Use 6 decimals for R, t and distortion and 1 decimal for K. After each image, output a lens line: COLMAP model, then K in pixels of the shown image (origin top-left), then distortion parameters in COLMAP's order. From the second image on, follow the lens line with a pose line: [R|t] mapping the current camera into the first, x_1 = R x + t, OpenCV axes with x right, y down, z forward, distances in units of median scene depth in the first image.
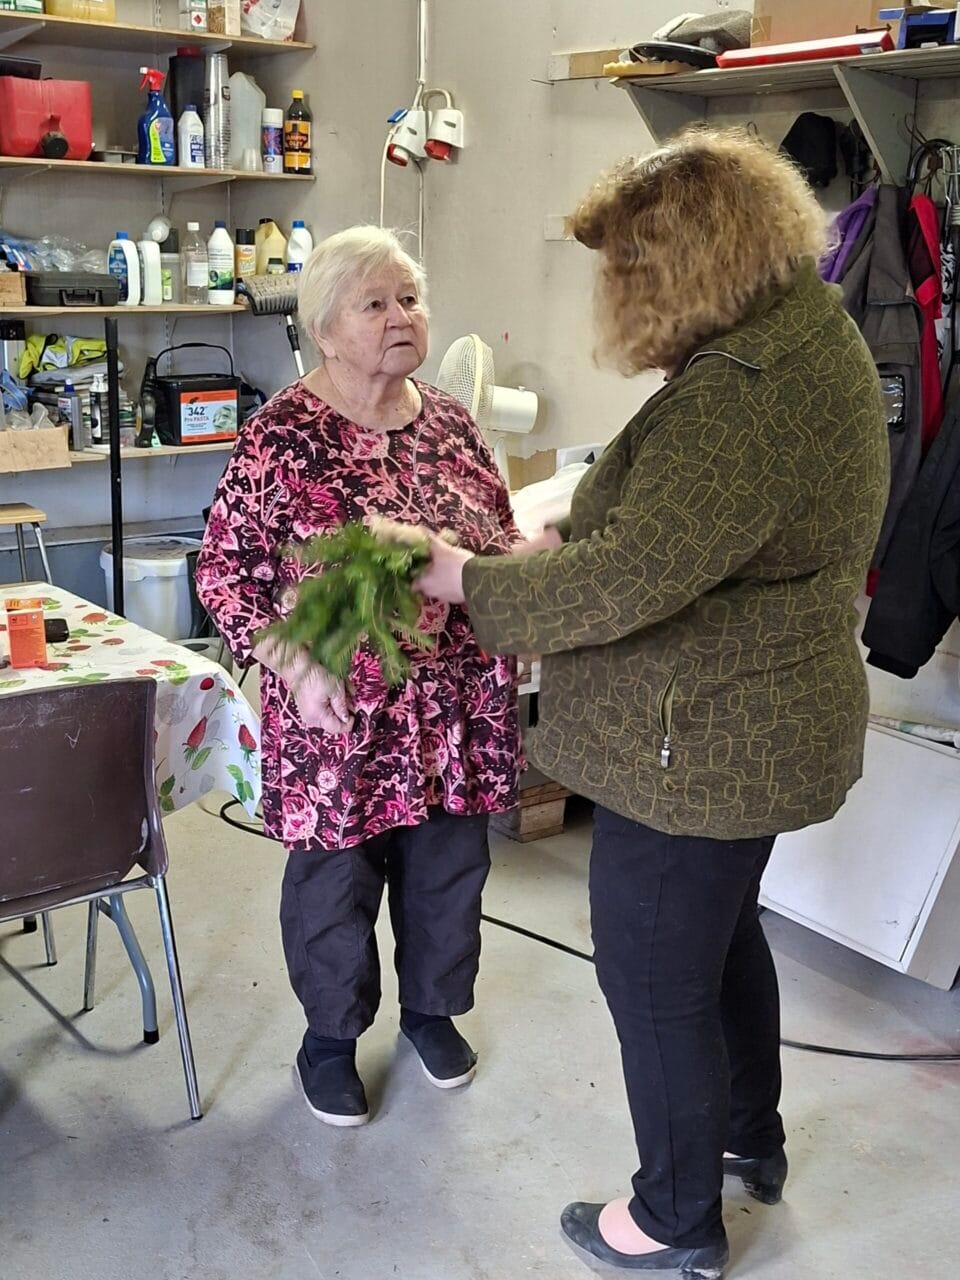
lens RADIAL K [[1481.5, 0, 482.0], [0, 1481.5, 639.8], [0, 0, 1]] dist [0.033018, 0.000000]
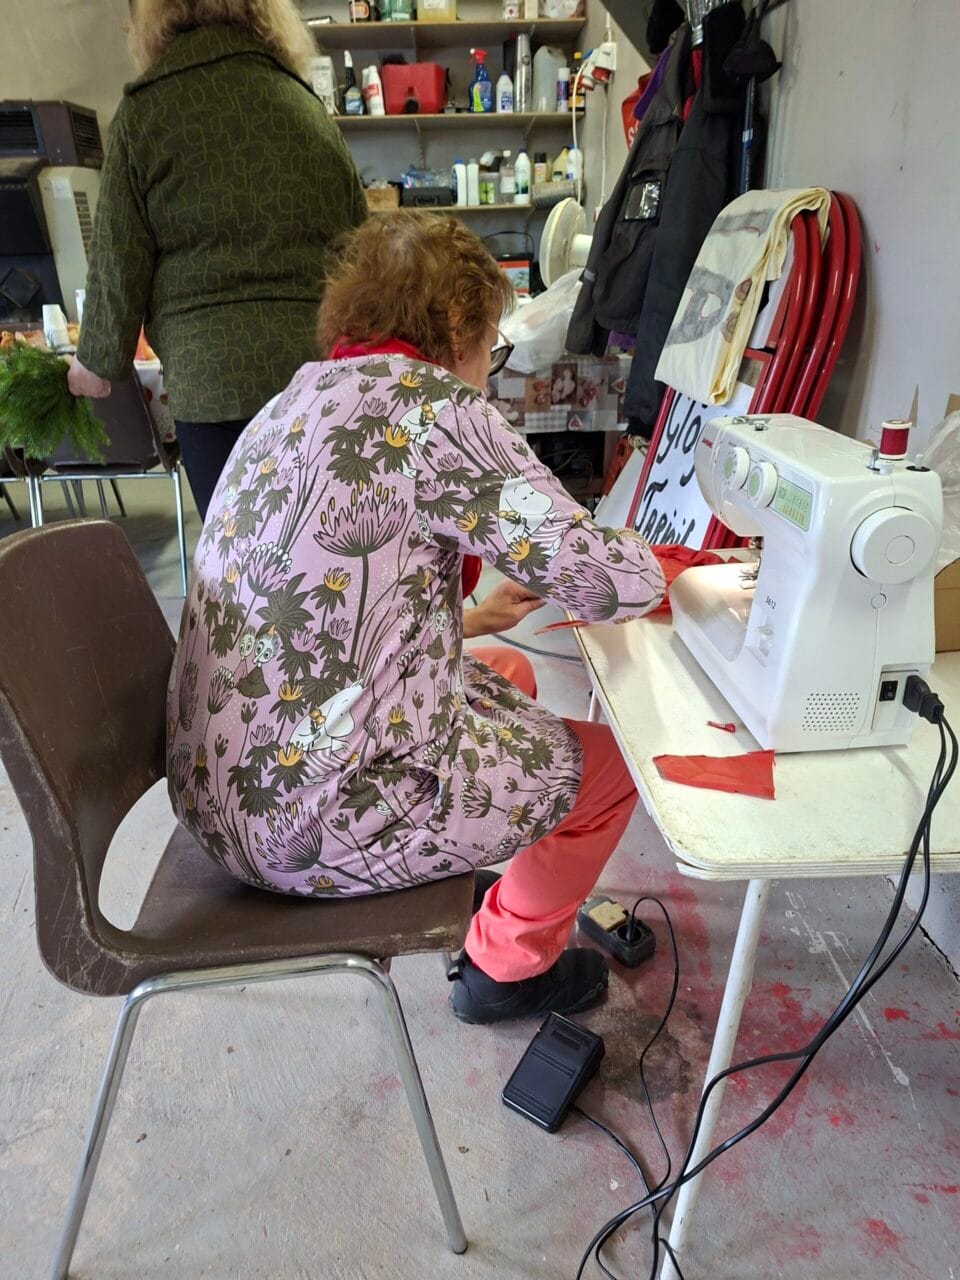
lens RADIAL K [[883.9, 0, 473.0], [0, 883.9, 640.6], [0, 0, 1]] dist [0.008089, -0.007655]
pose [[0.813400, 0.203774, -0.544846, 0.433168], [-0.111322, 0.973854, 0.198032, 0.057691], [0.570954, -0.100426, 0.814817, 0.135878]]
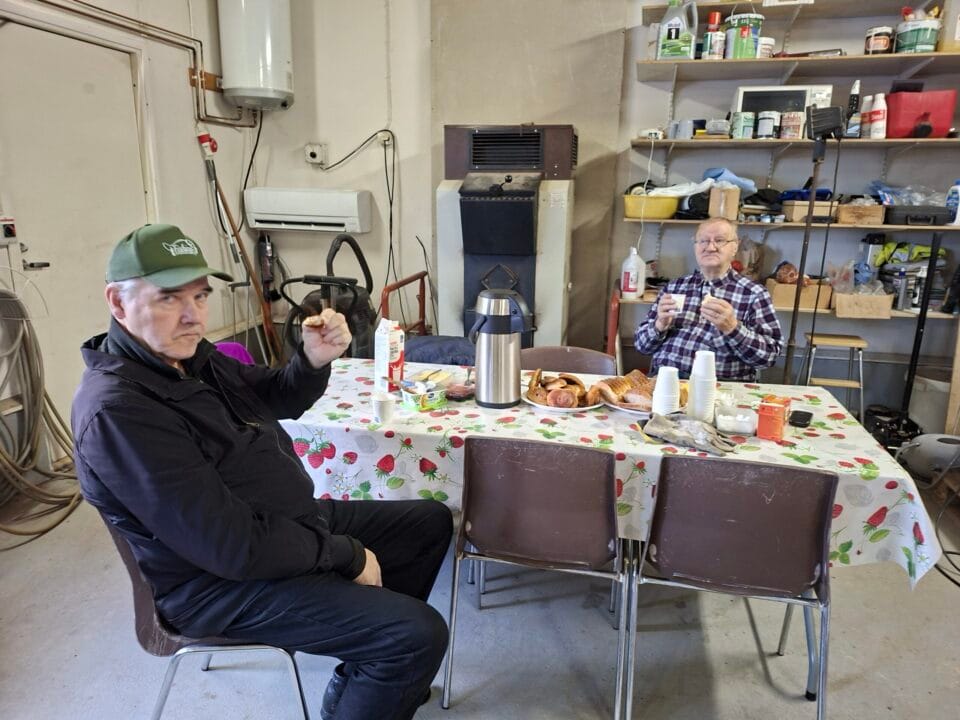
lens RADIAL K [[662.9, 0, 483.1], [0, 662.9, 365.3], [0, 0, 1]] dist [0.008089, -0.007655]
pose [[0.633932, 0.174972, -0.753336, 0.009295], [-0.192898, 0.979059, 0.065076, -0.023736], [0.748947, 0.104063, 0.654408, 0.157532]]
